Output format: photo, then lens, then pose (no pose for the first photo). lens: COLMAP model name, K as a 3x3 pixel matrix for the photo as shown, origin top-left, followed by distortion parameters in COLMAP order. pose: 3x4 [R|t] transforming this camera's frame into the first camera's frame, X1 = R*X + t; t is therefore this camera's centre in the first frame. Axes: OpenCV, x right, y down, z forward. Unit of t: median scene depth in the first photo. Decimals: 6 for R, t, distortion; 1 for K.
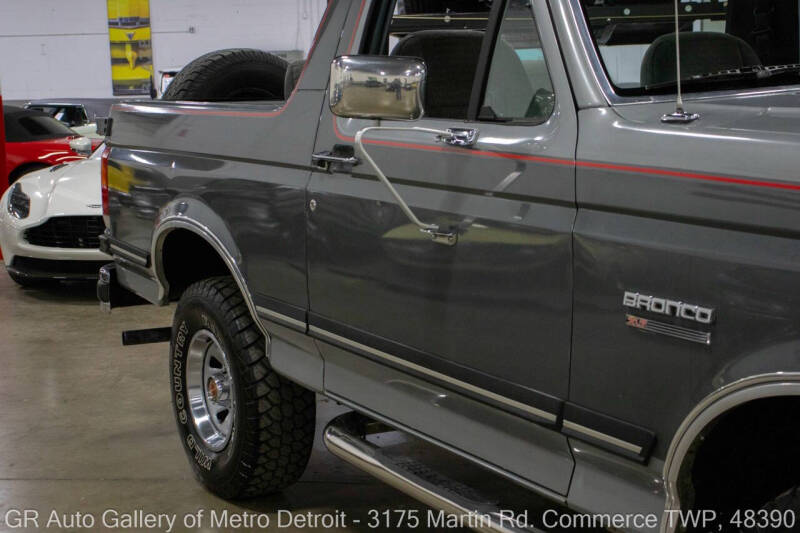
lens RADIAL K [[1238.0, 0, 399.9], [0, 1238.0, 269.3], [0, 0, 1]] dist [0.028436, 0.189443]
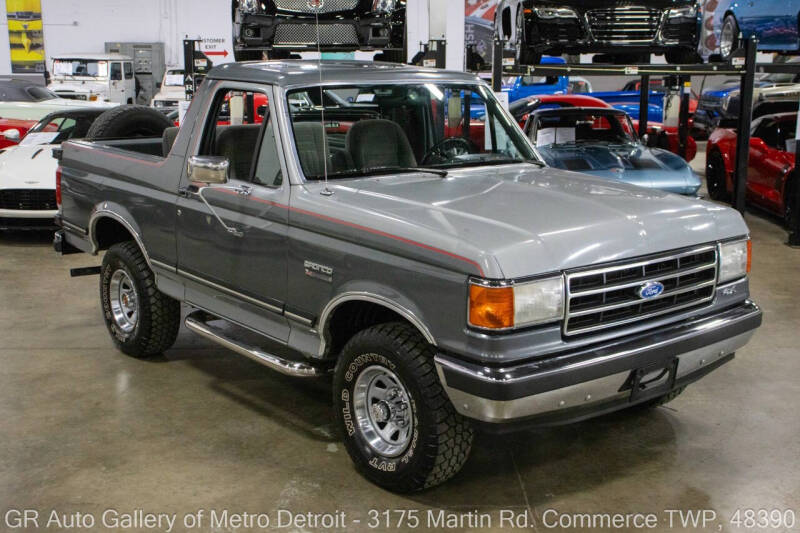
lens RADIAL K [[995.7, 0, 396.5], [0, 995.7, 262.0], [0, 0, 1]] dist [0.027764, 0.019154]
pose [[0.988605, -0.003633, 0.150488, 0.031302], [-0.005342, 0.998232, 0.059192, -0.055515], [-0.150437, -0.059321, 0.986838, -0.577953]]
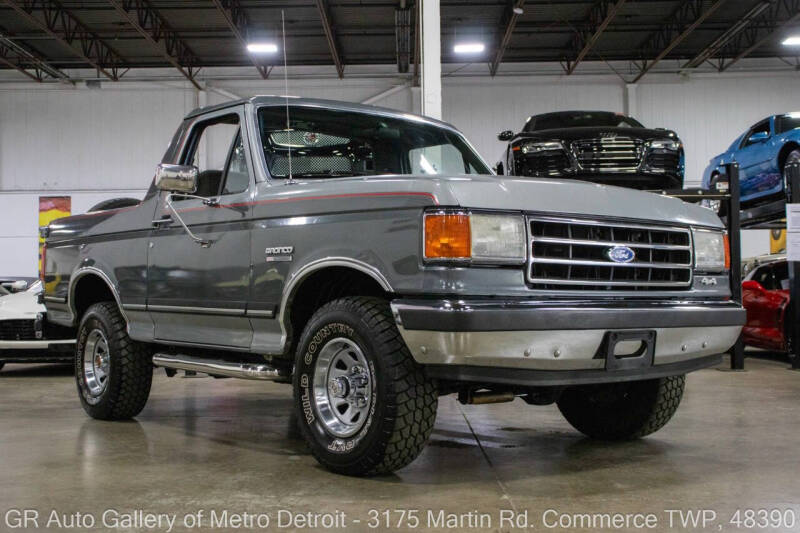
lens RADIAL K [[971.2, 0, 399.6], [0, 971.2, 254.2], [0, 0, 1]] dist [0.014604, 0.032614]
pose [[0.991228, 0.023000, 0.130147, 0.103545], [0.002136, 0.981824, -0.189780, 0.216802], [-0.132146, 0.188394, 0.973163, -0.510370]]
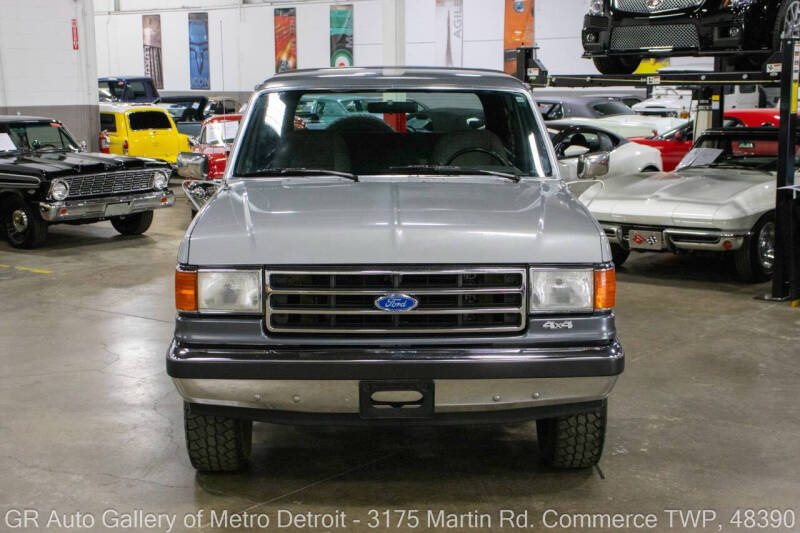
lens RADIAL K [[1238.0, 0, 399.9], [0, 1238.0, 269.3], [0, 0, 1]] dist [0.028436, 0.189443]
pose [[0.864844, 0.100793, -0.491818, 1.039577], [-0.085109, 0.994895, 0.054233, -0.064055], [0.494774, -0.005045, 0.869007, -0.639726]]
